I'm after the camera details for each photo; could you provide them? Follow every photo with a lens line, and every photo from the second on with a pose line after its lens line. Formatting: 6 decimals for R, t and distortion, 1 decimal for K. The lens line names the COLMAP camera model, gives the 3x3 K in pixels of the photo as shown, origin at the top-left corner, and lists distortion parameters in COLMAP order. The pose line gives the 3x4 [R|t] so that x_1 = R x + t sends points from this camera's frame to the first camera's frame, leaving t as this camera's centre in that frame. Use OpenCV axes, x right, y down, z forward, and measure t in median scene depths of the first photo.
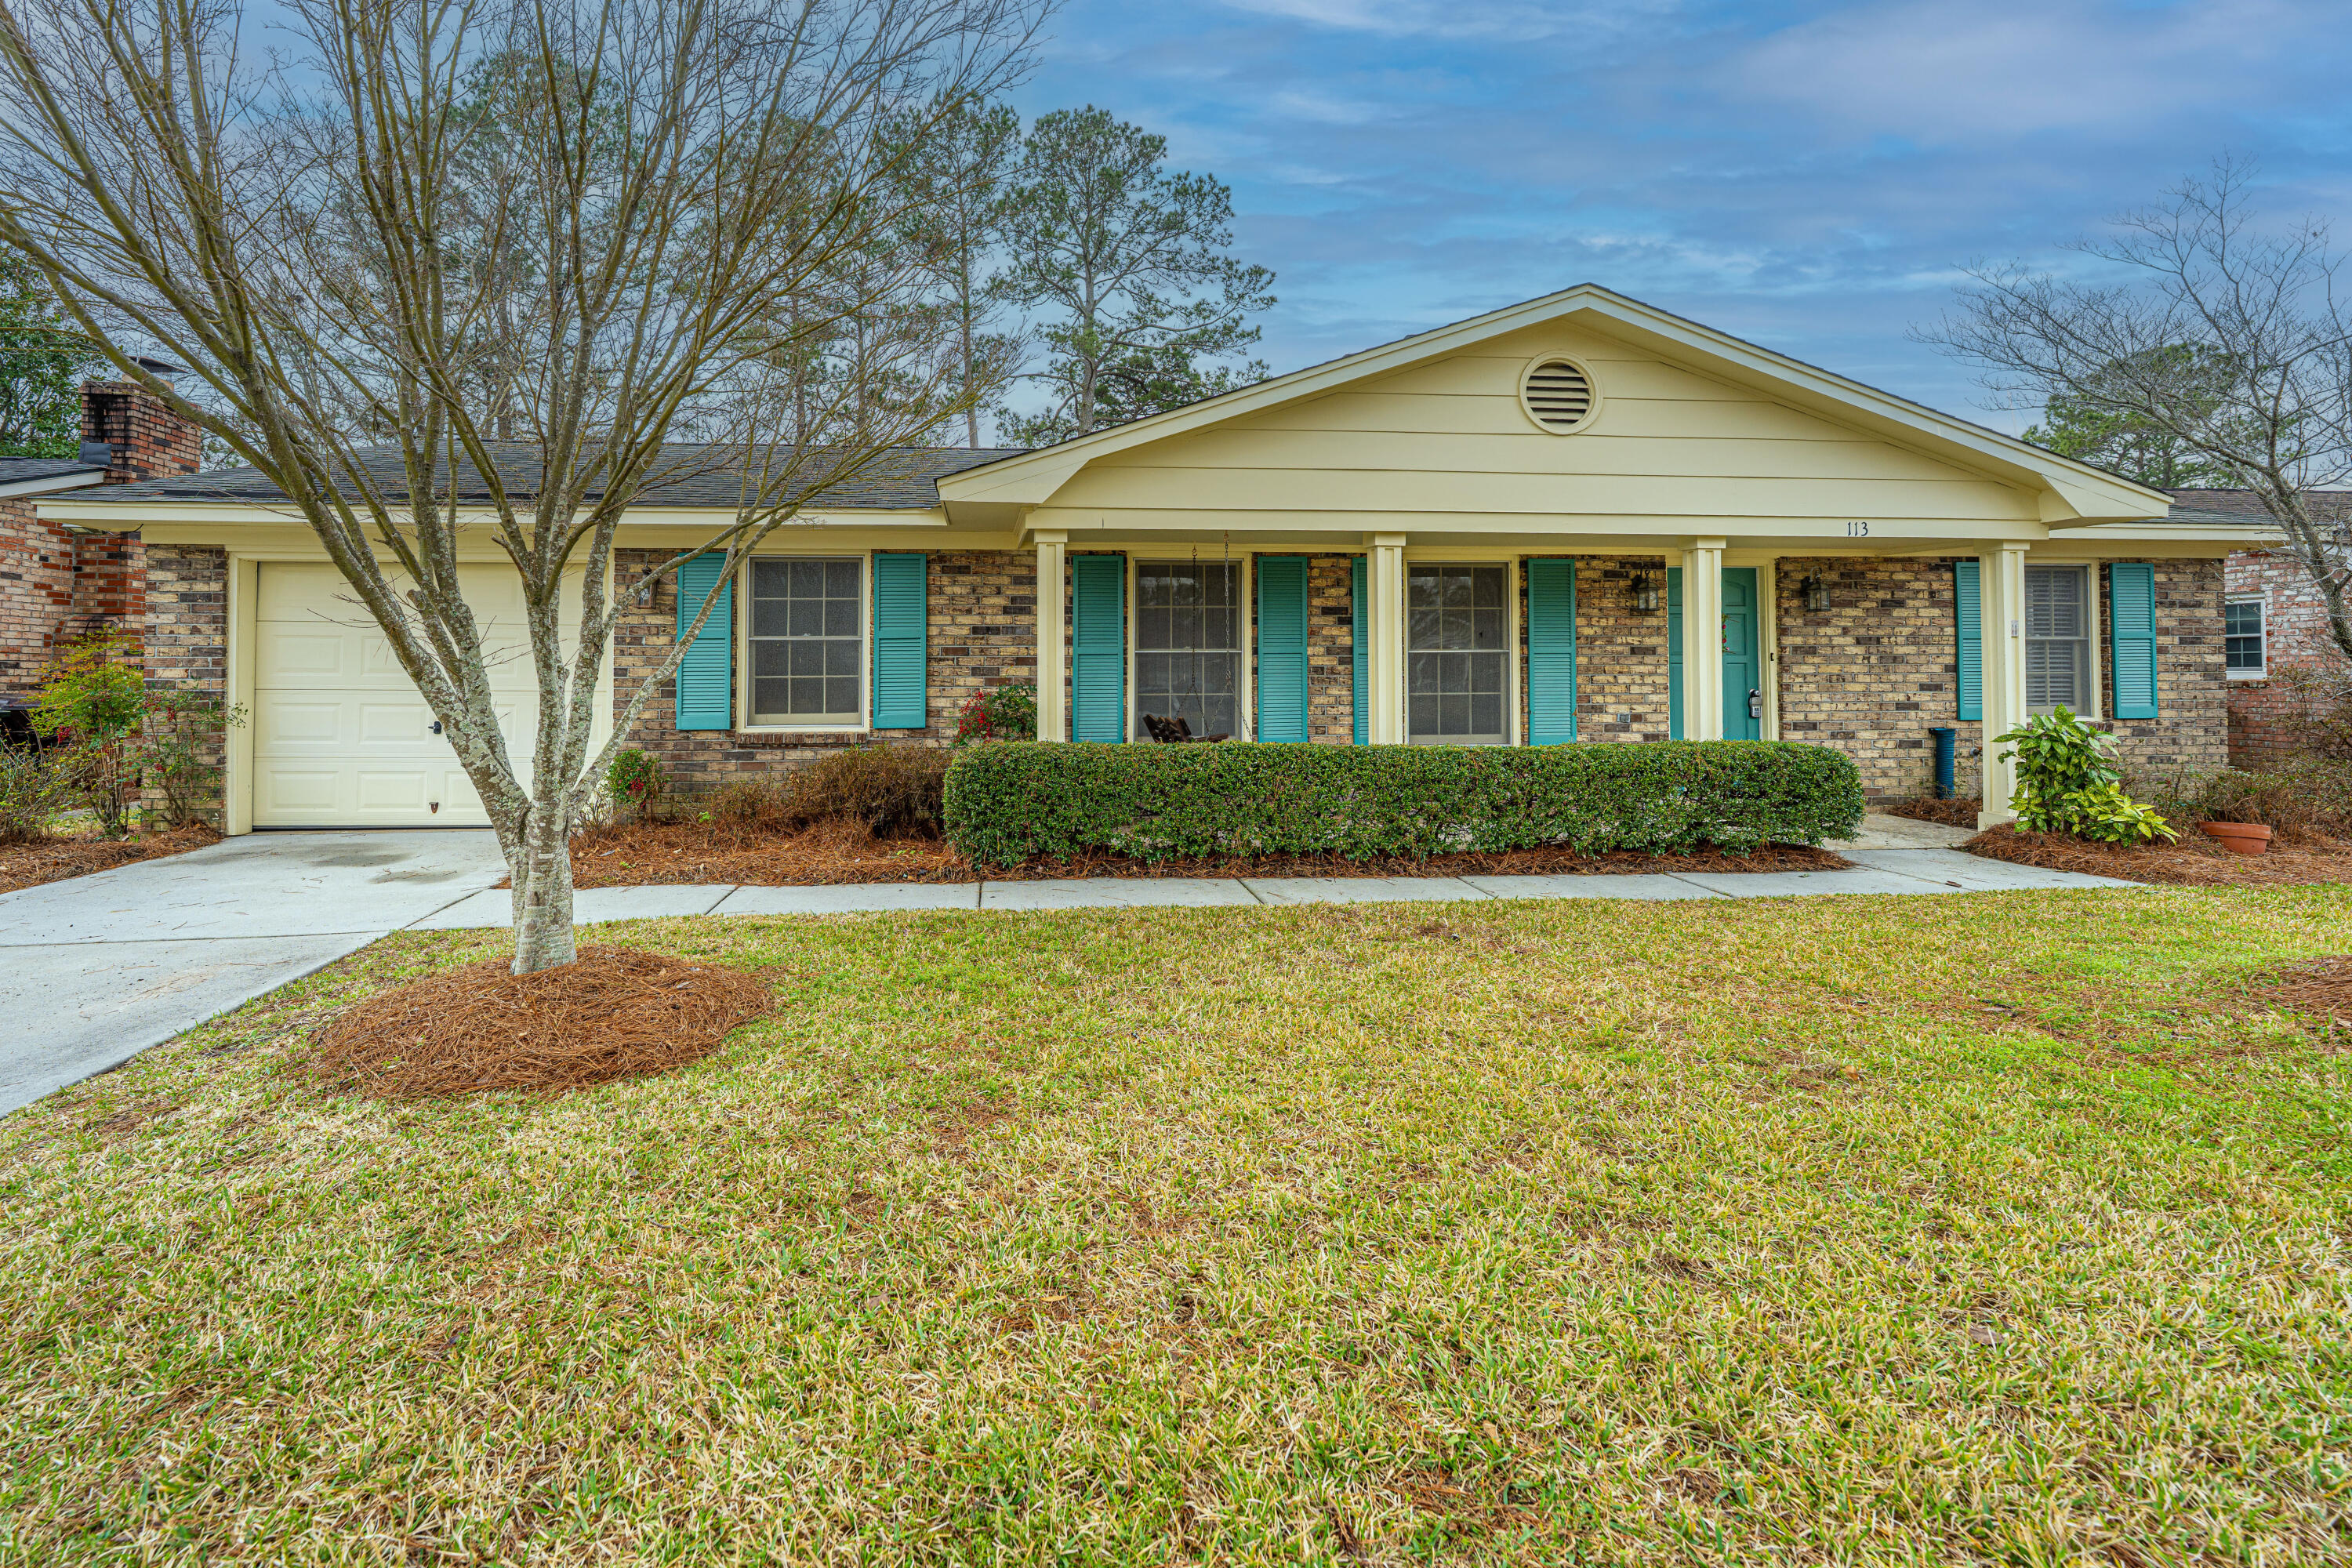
lens RADIAL K [[970.5, 0, 1105.8], [0, 970.5, 737.1], [0, 0, 1]] dist [0.000882, 0.000500]
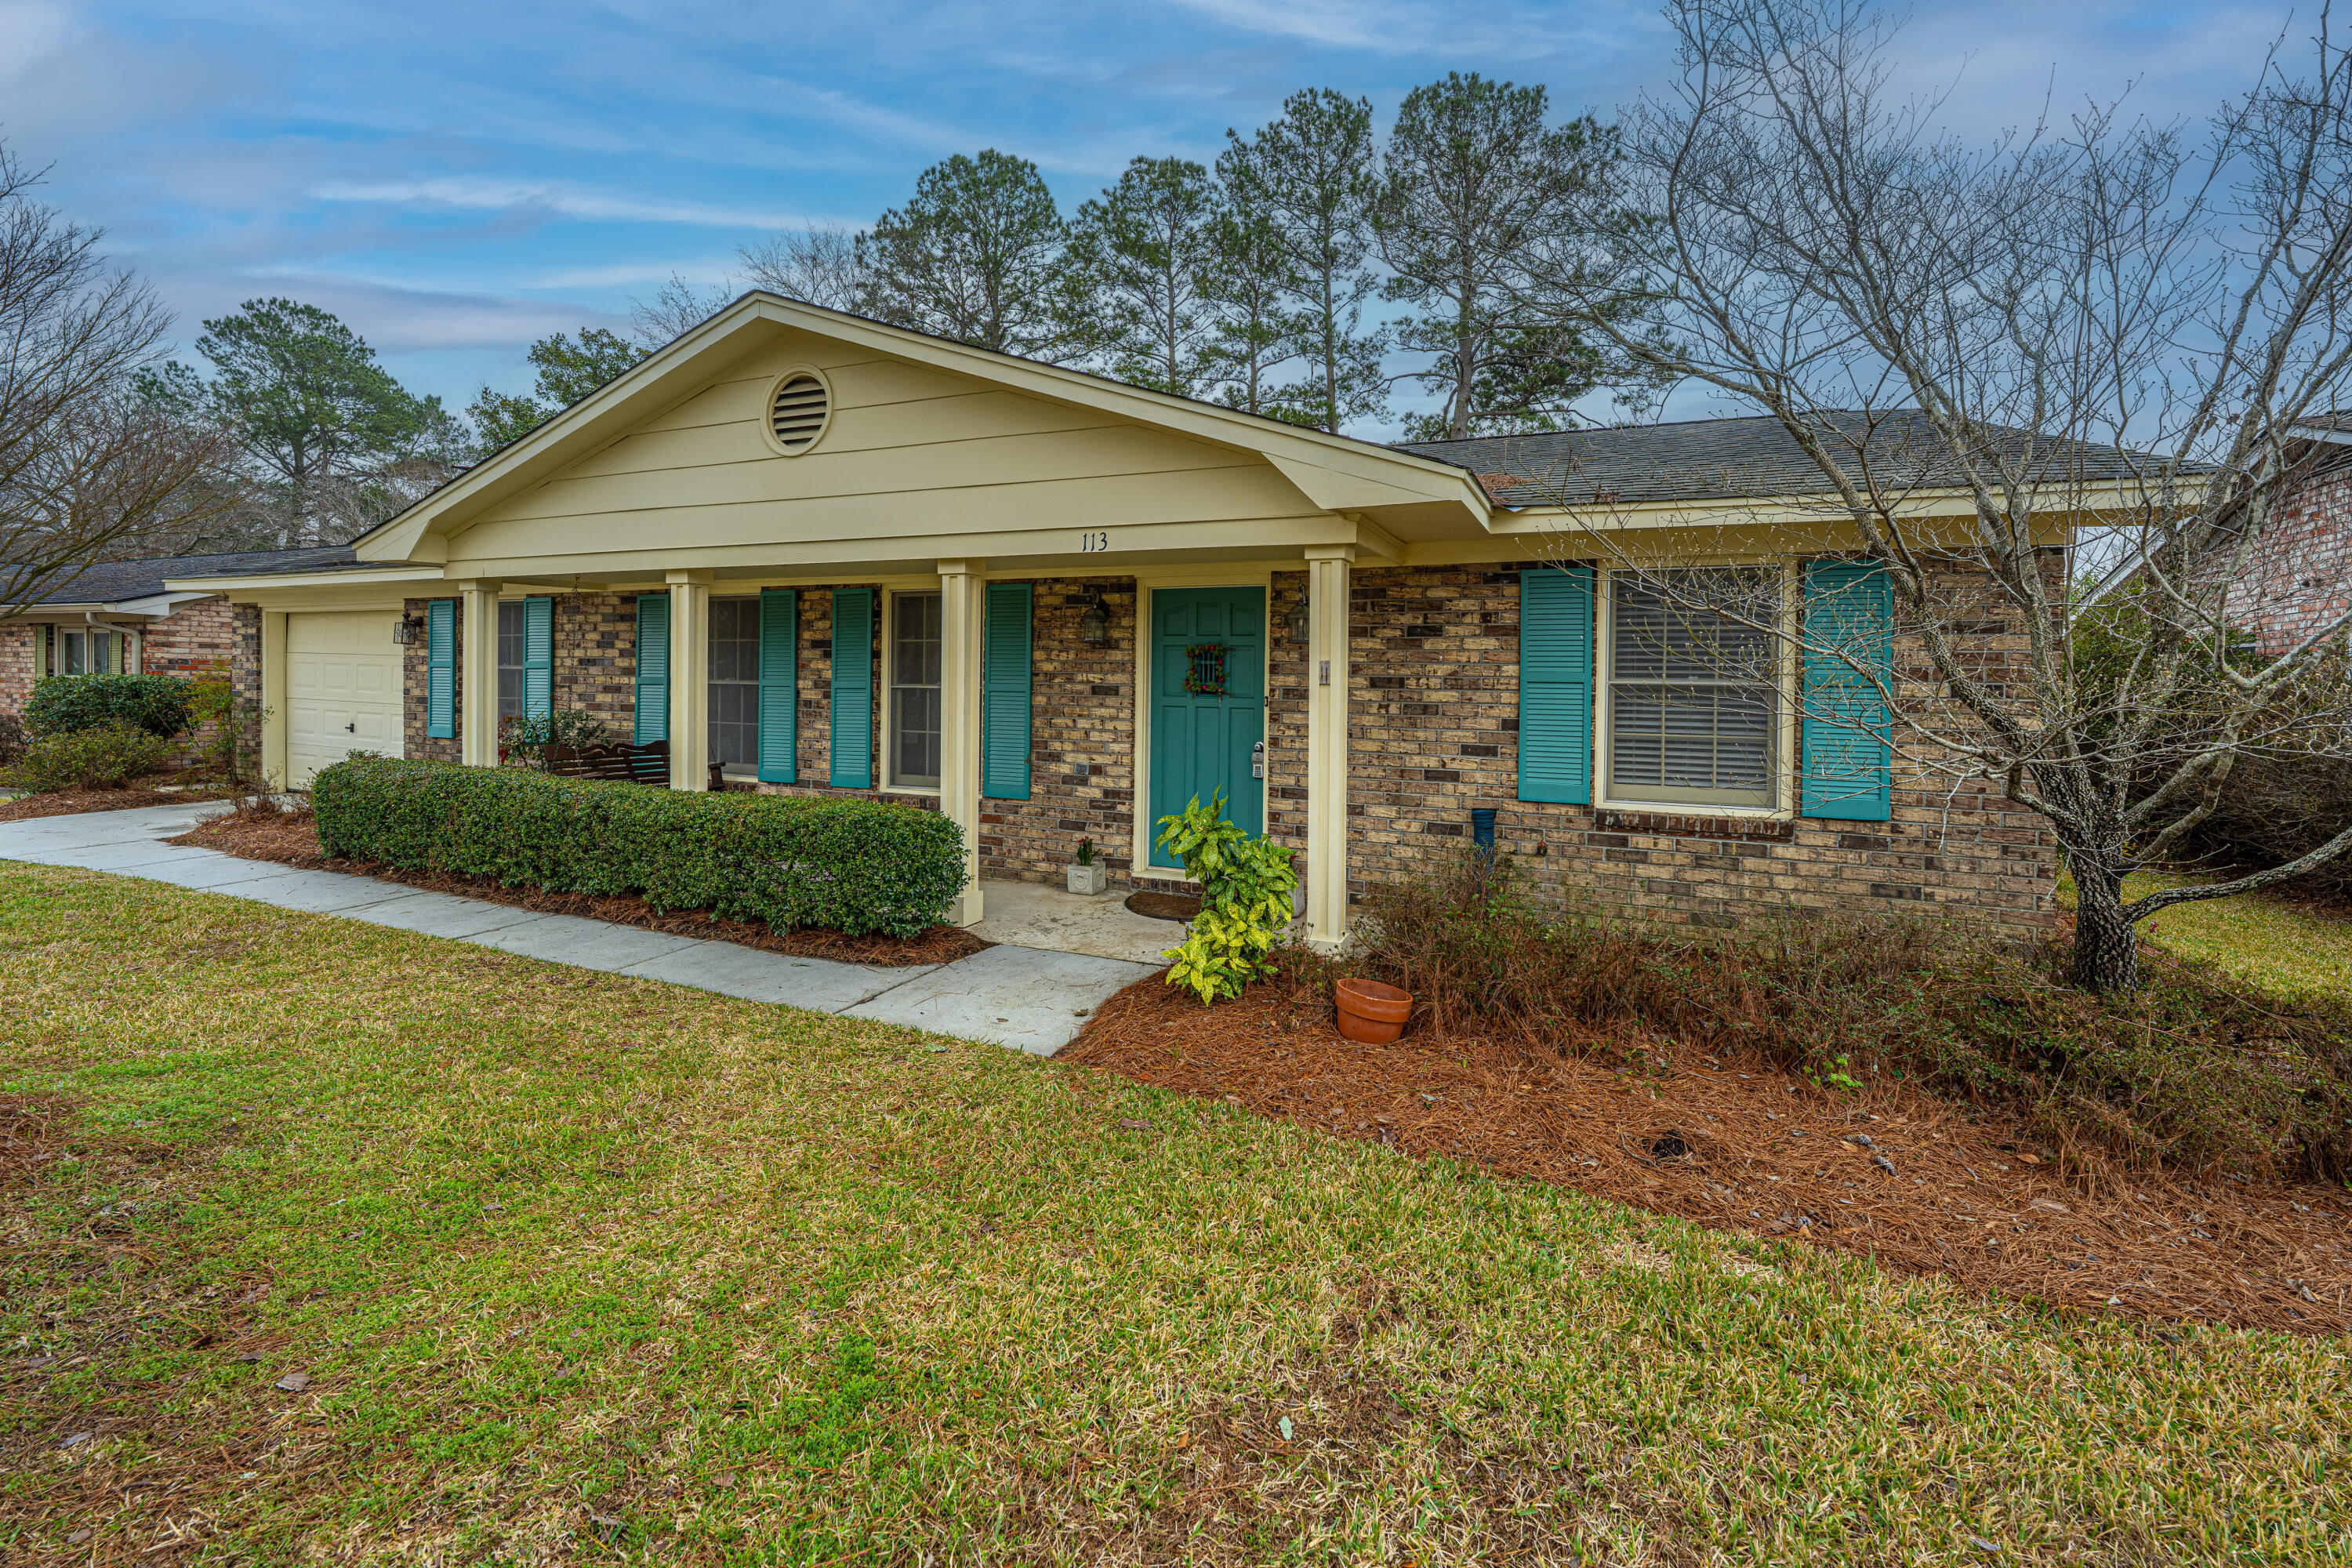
lens RADIAL K [[970.5, 0, 1169.6], [0, 970.5, 775.6], [0, 0, 1]] dist [0.000882, 0.000500]
pose [[0.885405, 0.060277, -0.460895, 0.993845], [-0.049273, 0.998141, 0.035883, -0.048321], [0.462201, -0.009061, 0.886729, 0.280614]]
